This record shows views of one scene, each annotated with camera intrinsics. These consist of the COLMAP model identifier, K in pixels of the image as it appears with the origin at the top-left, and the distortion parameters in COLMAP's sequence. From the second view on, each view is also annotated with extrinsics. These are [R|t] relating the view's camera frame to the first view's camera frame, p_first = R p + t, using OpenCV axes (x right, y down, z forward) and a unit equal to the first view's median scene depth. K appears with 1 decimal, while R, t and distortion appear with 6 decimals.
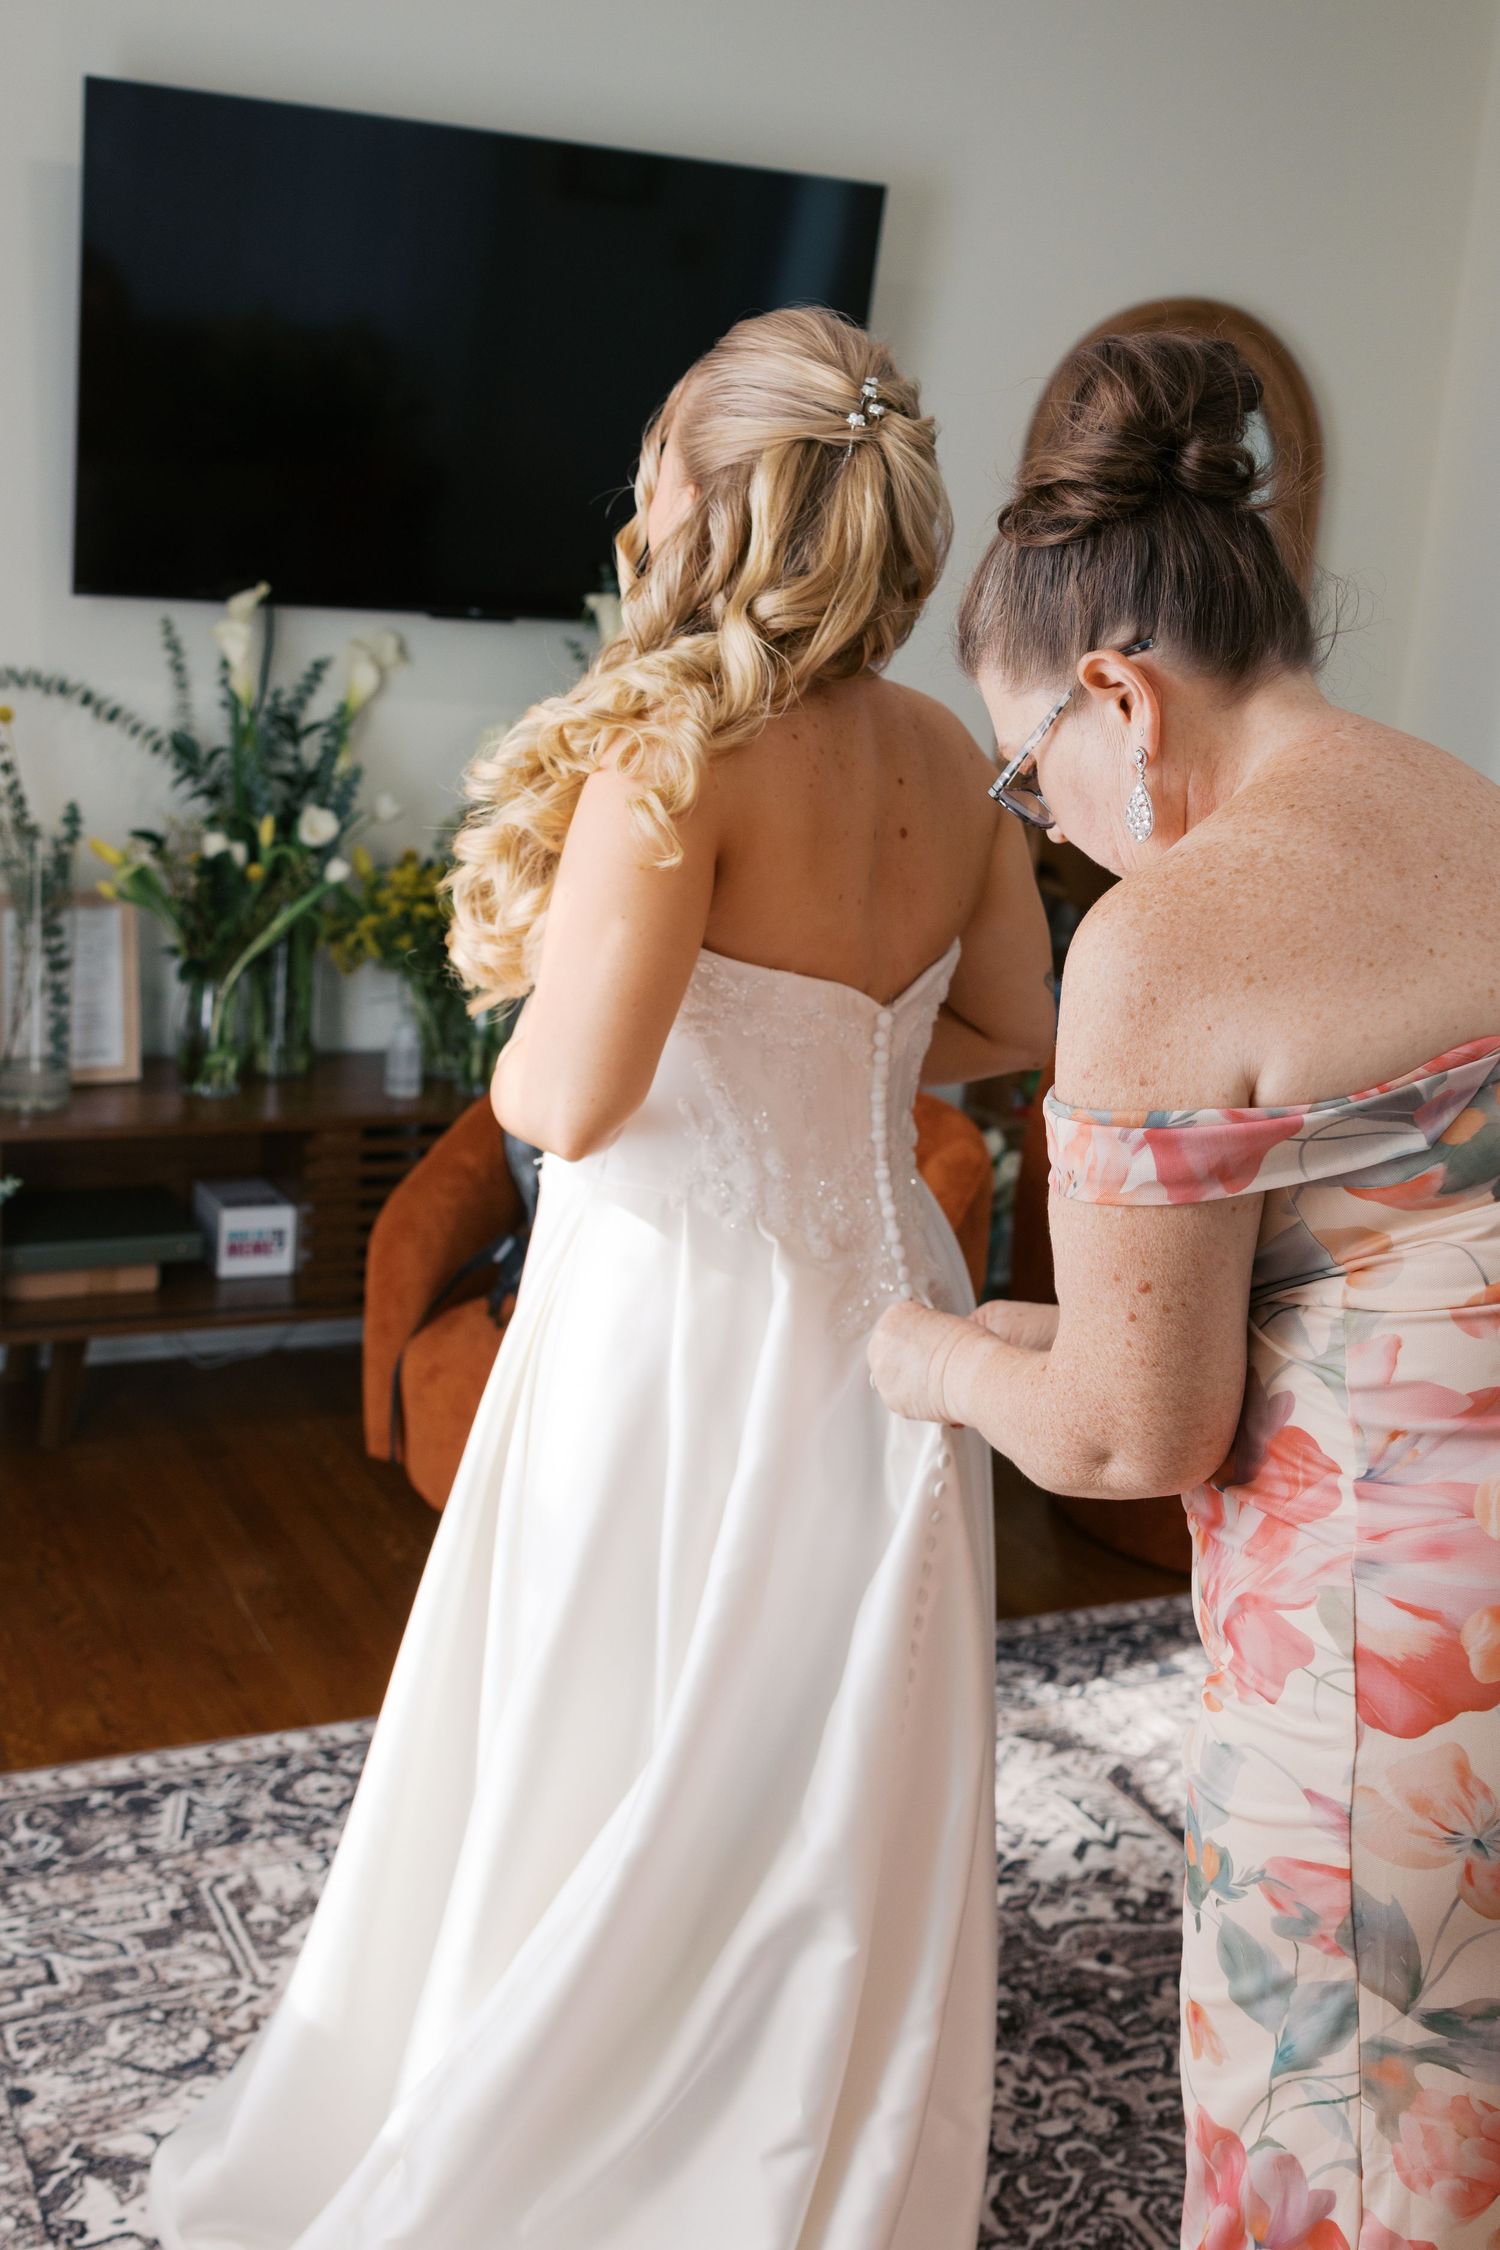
lens RADIAL K [[2512.3, 0, 743.2], [0, 2512.3, 1134.4], [0, 0, 1]] dist [-0.037773, 0.000000]
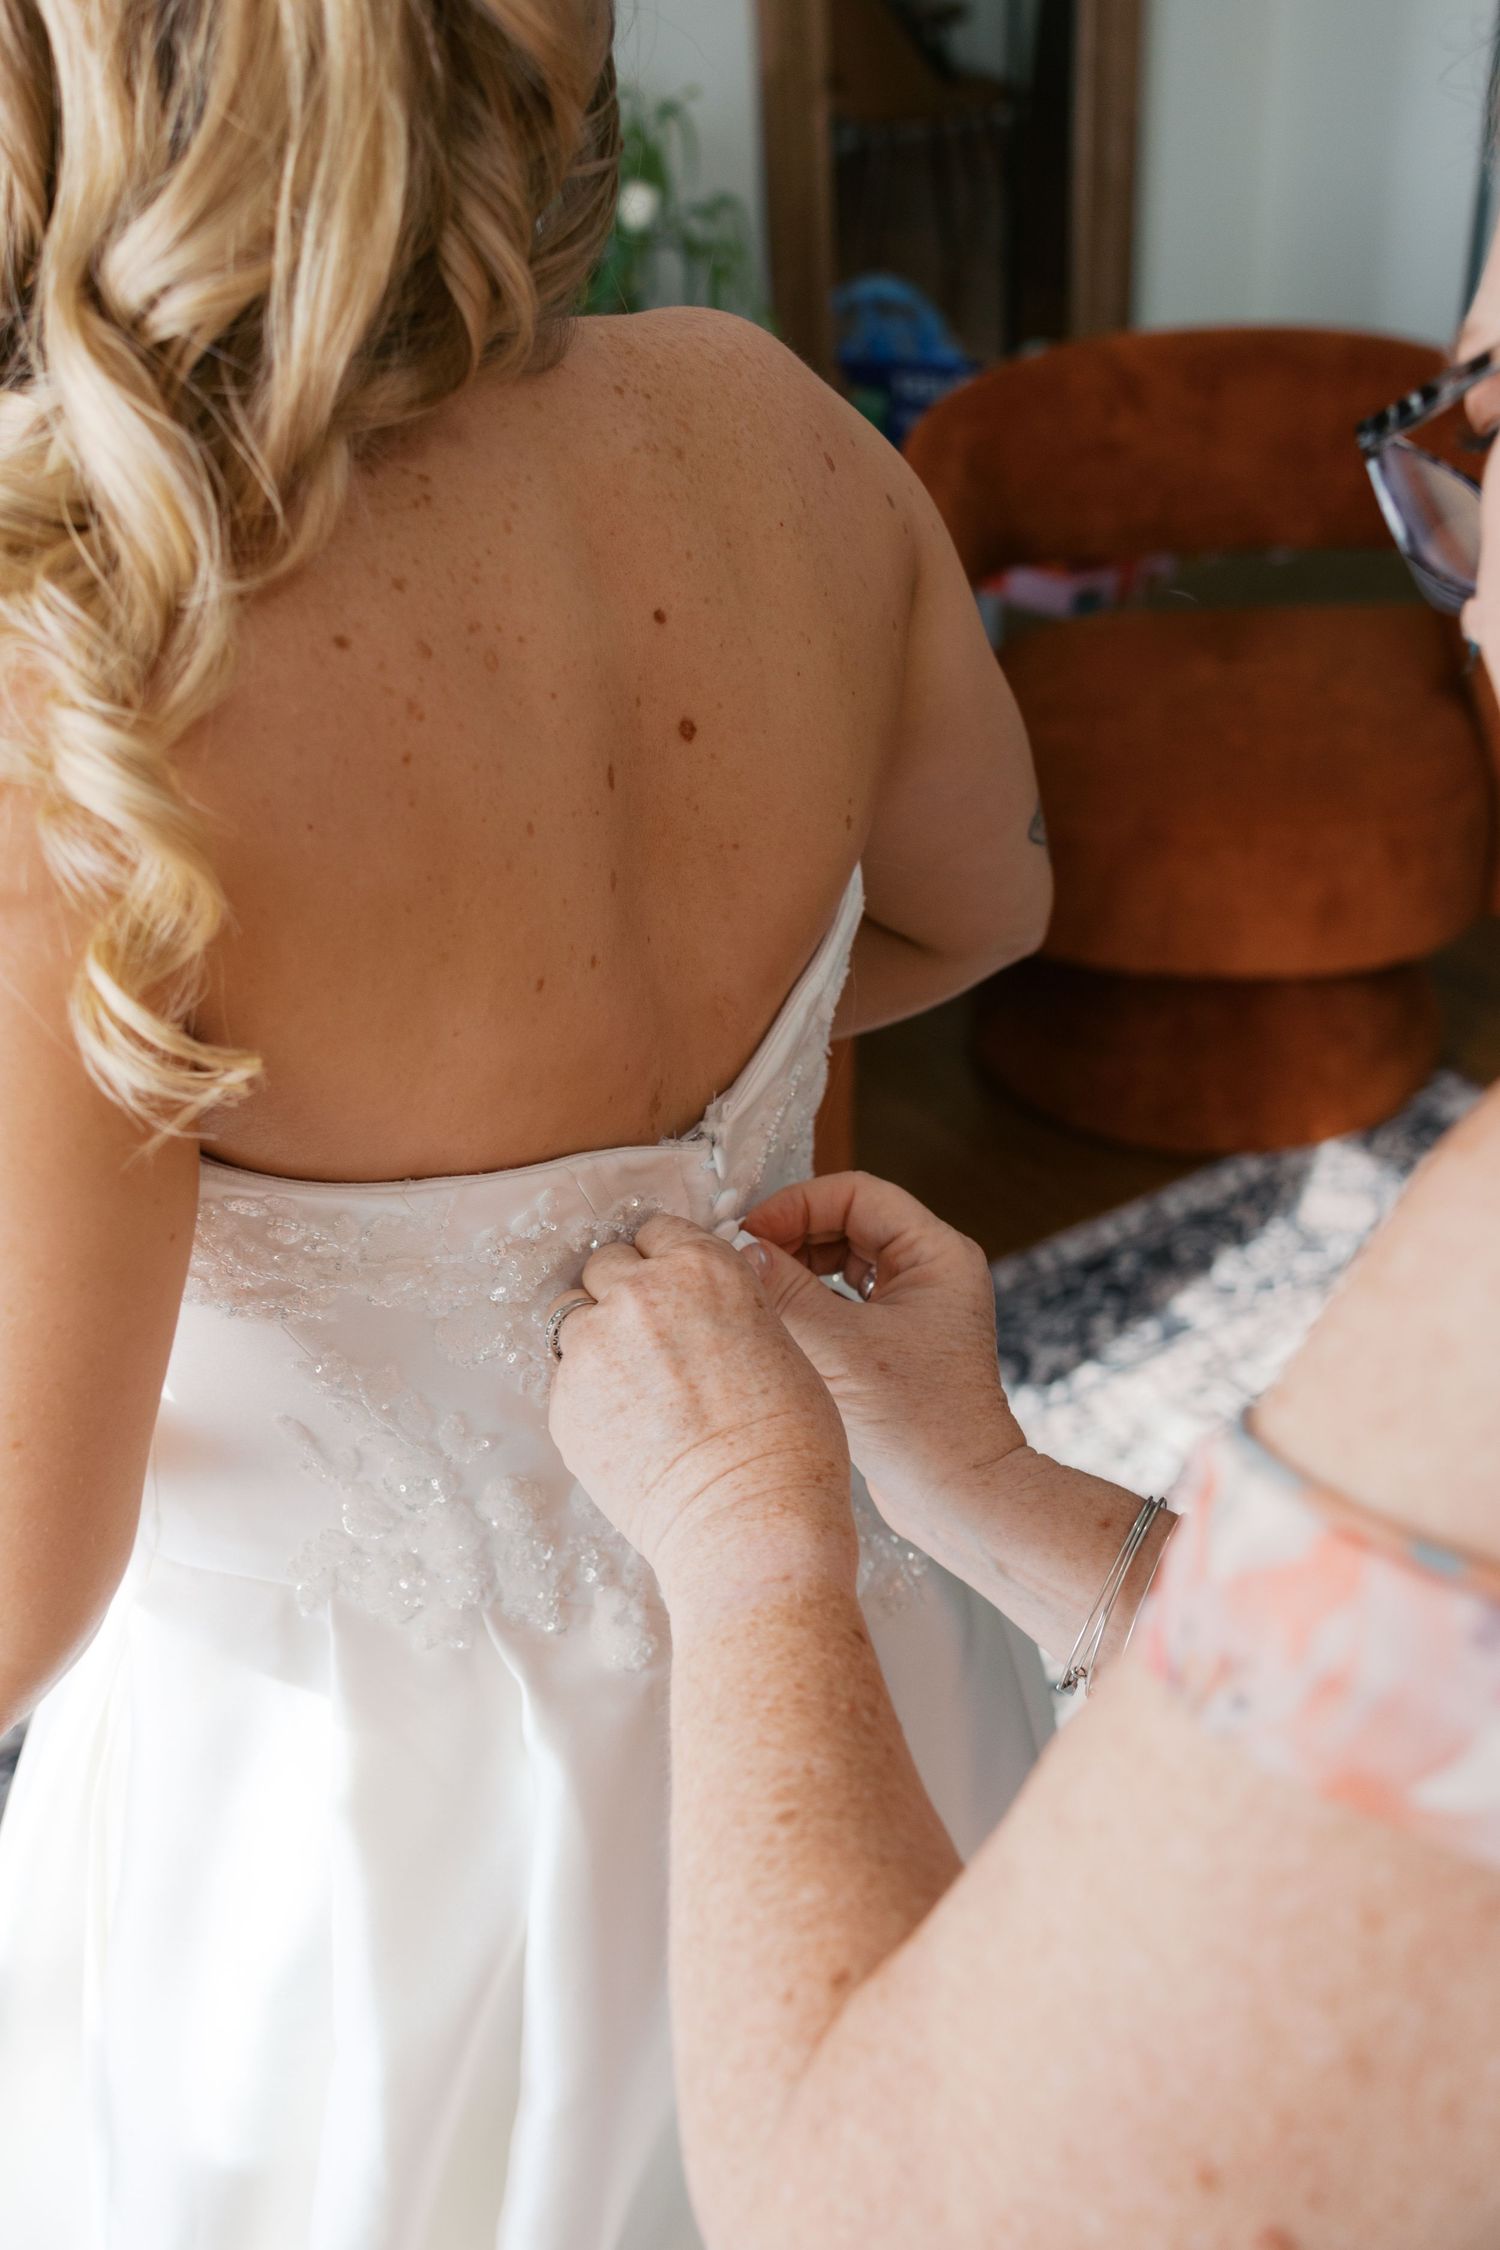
lens RADIAL K [[2512.3, 0, 747.4], [0, 2512.3, 1137.9], [0, 0, 1]] dist [-0.037773, 0.000000]
pose [[0.984395, -0.171927, 0.037506, 0.023995], [0.152500, 0.939843, 0.305679, -0.092979], [-0.087804, -0.295189, 0.951396, 0.302722]]
